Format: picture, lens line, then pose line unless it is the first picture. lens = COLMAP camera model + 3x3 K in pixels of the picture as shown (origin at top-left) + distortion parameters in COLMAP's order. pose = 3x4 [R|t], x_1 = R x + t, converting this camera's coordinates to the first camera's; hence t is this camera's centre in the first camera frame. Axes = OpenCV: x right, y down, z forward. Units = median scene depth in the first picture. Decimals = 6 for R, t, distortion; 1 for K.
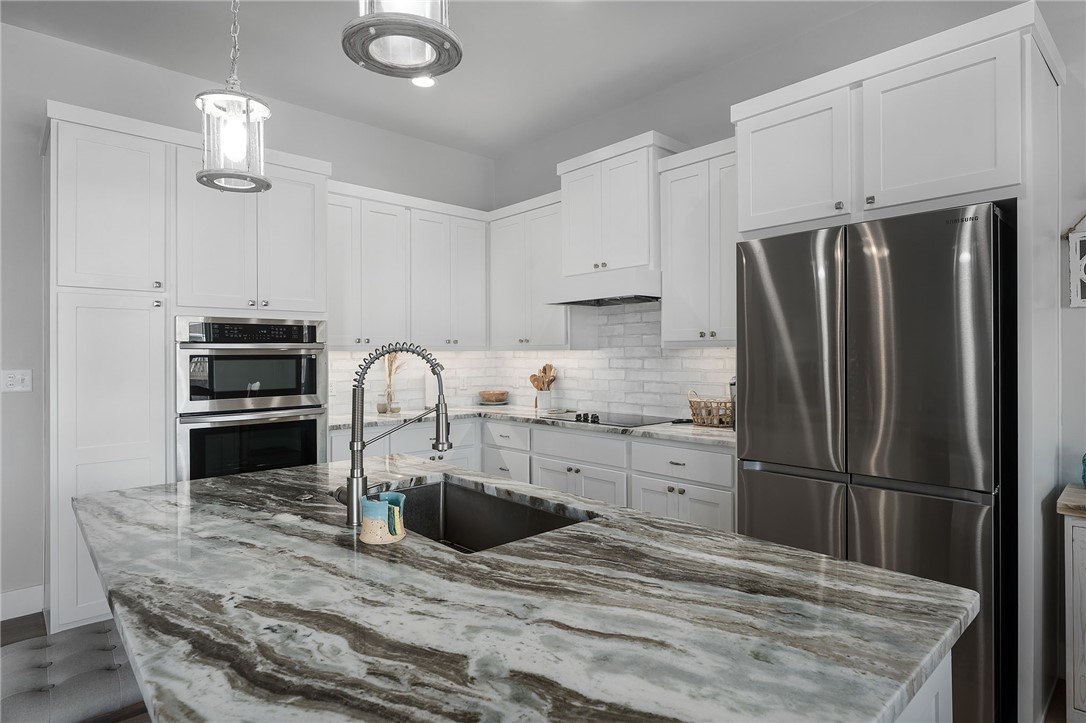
lens RADIAL K [[575.2, 0, 543.0], [0, 575.2, 361.5], [0, 0, 1]] dist [0.000236, 0.000095]
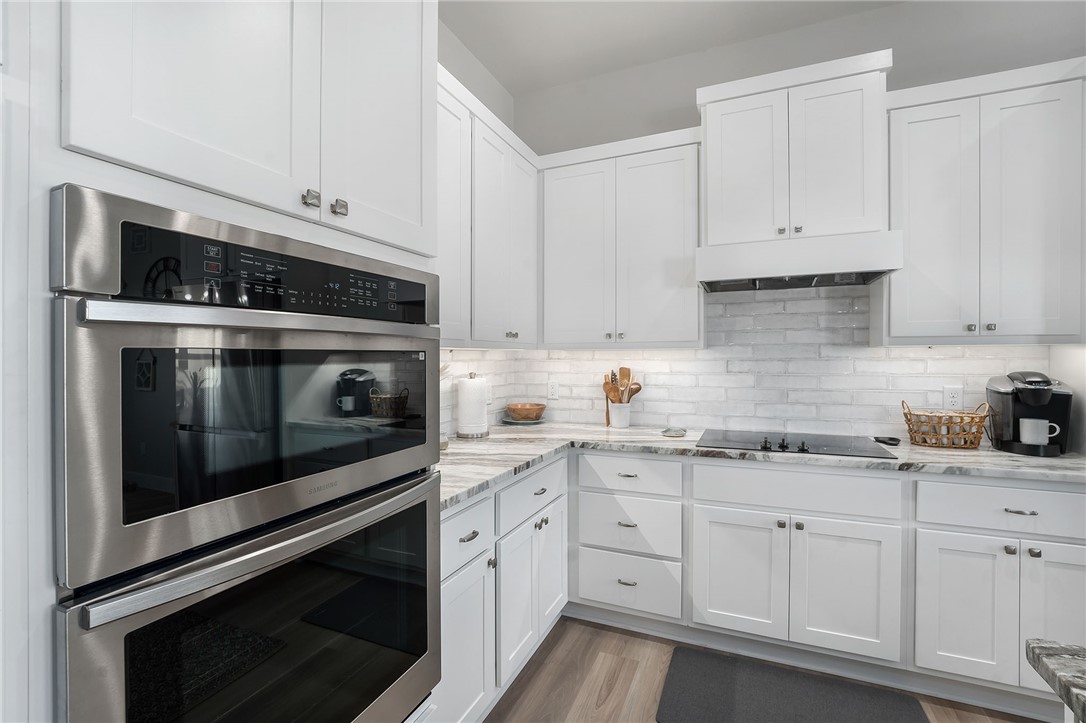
lens RADIAL K [[474.4, 0, 543.0], [0, 474.4, 361.5], [0, 0, 1]] dist [-0.017729, 0.000242]
pose [[0.915572, -0.002707, 0.402145, -0.382776], [0.003860, 0.999990, -0.002057, -0.003106], [-0.402135, 0.003435, 0.915574, 0.534993]]
